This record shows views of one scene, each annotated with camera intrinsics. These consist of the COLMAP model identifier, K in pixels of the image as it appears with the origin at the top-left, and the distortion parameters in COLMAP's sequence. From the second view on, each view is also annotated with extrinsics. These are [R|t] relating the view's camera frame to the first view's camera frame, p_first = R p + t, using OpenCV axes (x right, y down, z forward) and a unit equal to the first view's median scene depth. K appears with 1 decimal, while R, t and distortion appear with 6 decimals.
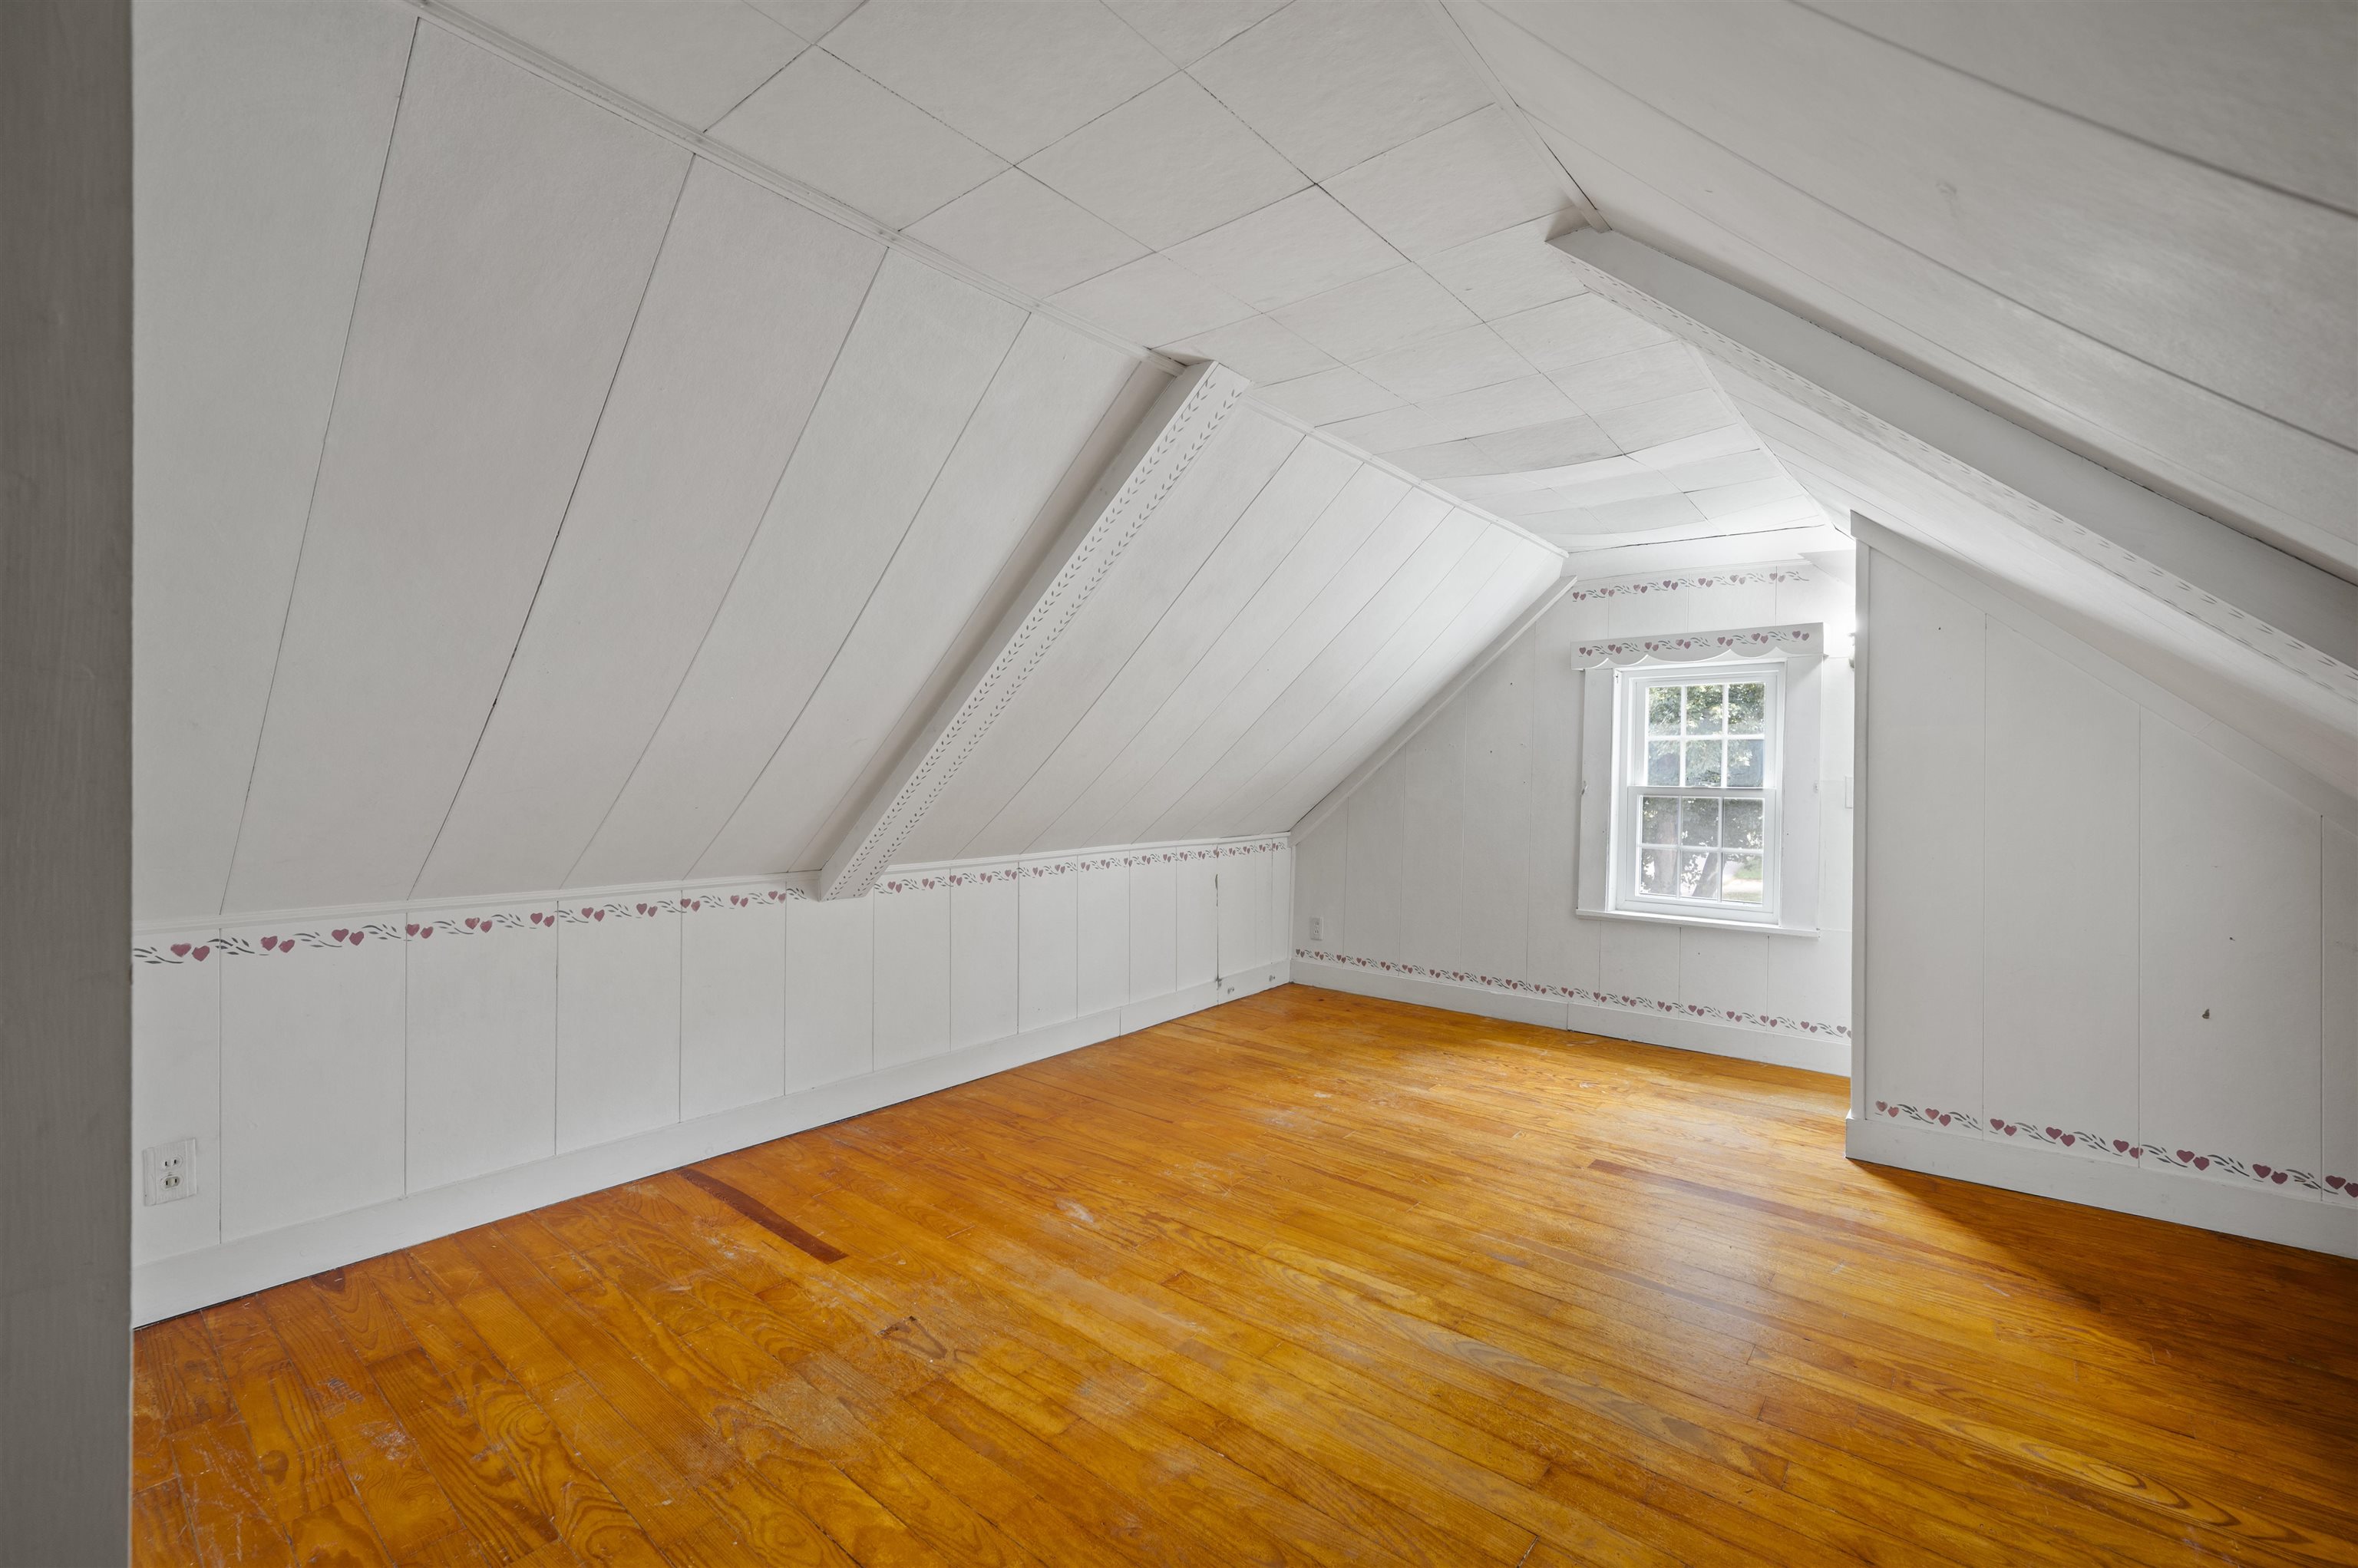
lens RADIAL K [[977.4, 0, 1208.1], [0, 977.4, 770.8], [0, 0, 1]] dist [-0.001641, 0.000063]
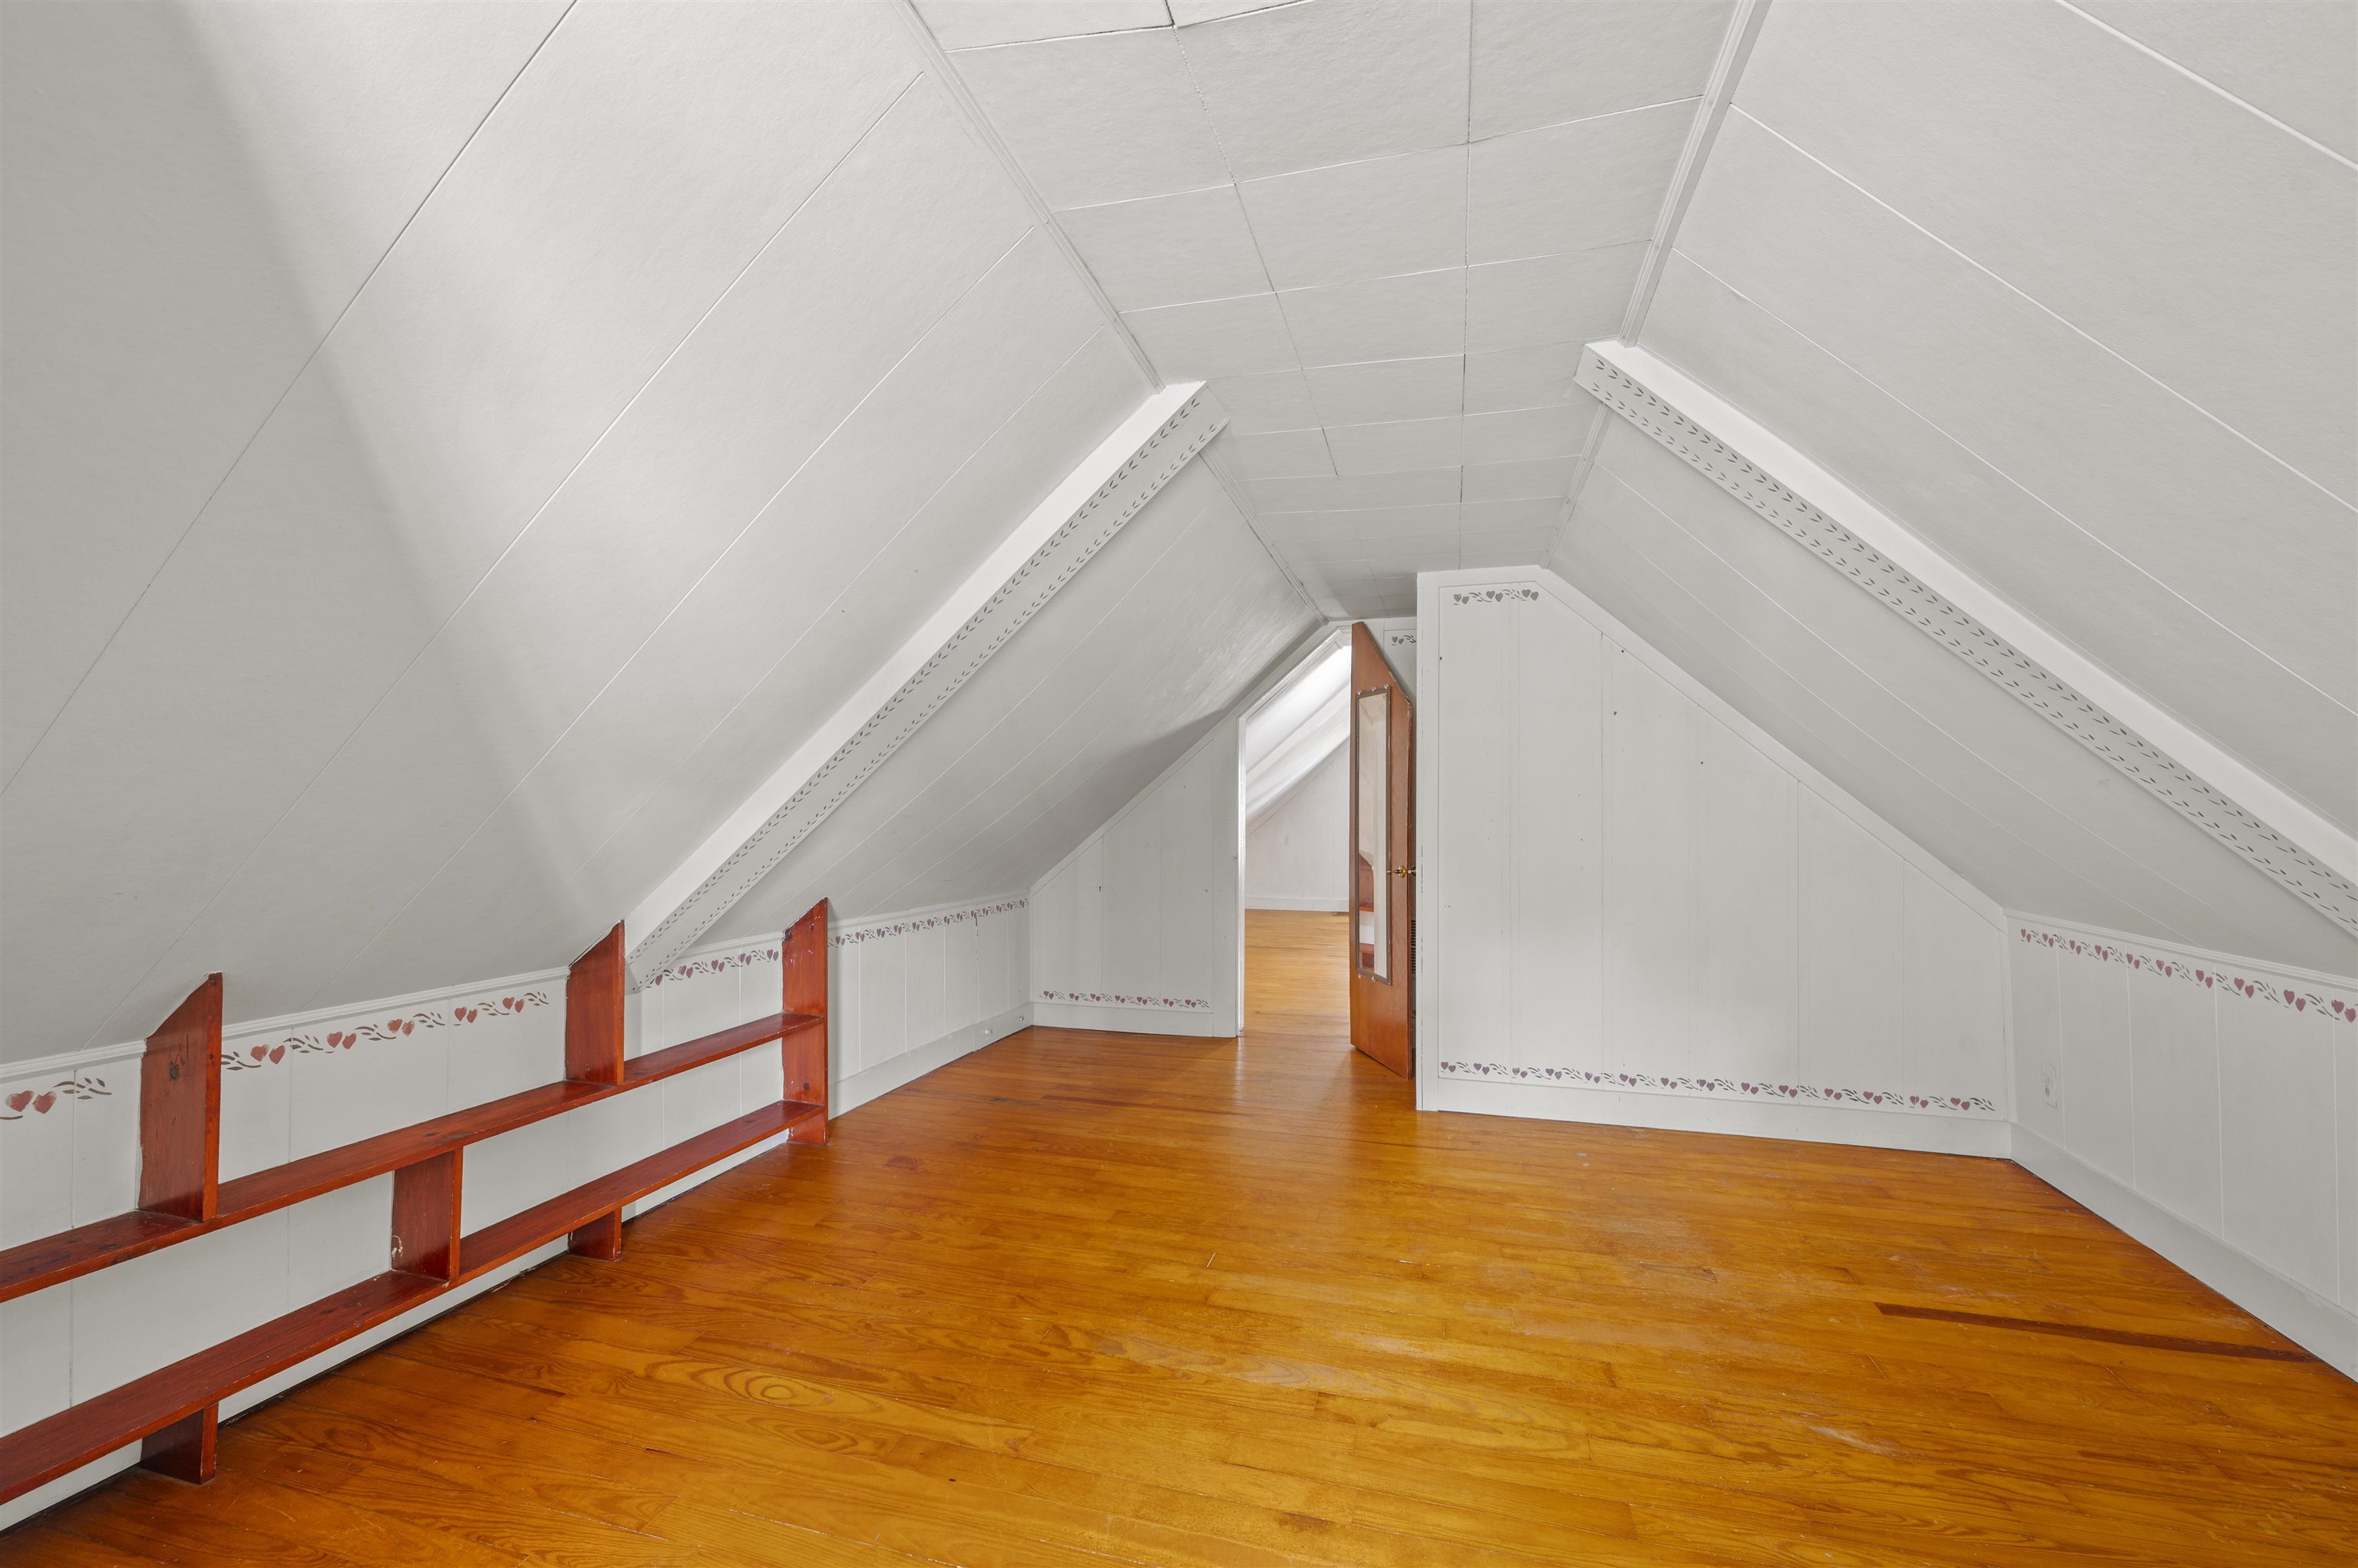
lens RADIAL K [[977.4, 0, 1208.1], [0, 977.4, 770.8], [0, 0, 1]] dist [-0.001641, 0.000063]
pose [[-0.908725, -0.024652, -0.416667, 0.687477], [-0.013087, 0.999446, -0.030589, -0.010960], [0.417190, -0.022344, -0.908545, 1.657721]]
